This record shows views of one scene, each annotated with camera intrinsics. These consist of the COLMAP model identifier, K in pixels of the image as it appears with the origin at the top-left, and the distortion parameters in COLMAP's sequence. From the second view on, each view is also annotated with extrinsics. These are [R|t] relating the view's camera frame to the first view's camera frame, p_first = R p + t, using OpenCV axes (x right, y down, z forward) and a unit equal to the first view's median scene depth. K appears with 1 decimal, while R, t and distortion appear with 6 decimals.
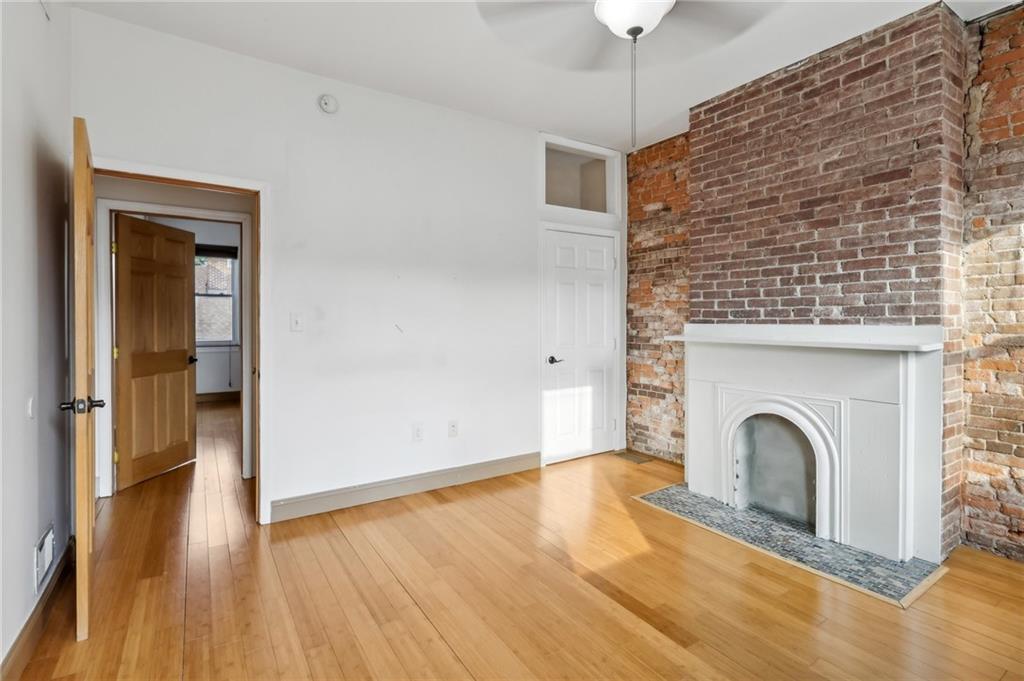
lens RADIAL K [[487.1, 0, 509.5], [0, 487.1, 317.0], [0, 0, 1]] dist [0.004002, 0.000735]
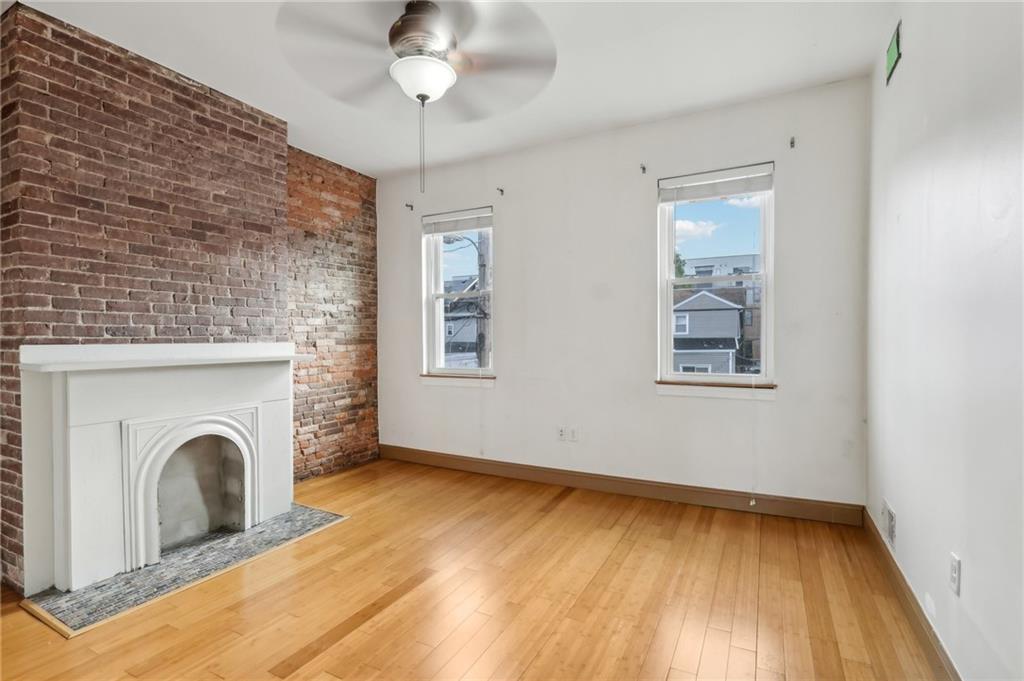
lens RADIAL K [[478.2, 0, 512.0], [0, 478.2, 340.5], [0, 0, 1]] dist [-0.001579, 0.000458]
pose [[-0.486487, -0.000643, 0.873688, -0.562054], [0.001635, 0.999997, 0.001646, 0.008817], [-0.873687, 0.002229, -0.486484, 0.879857]]
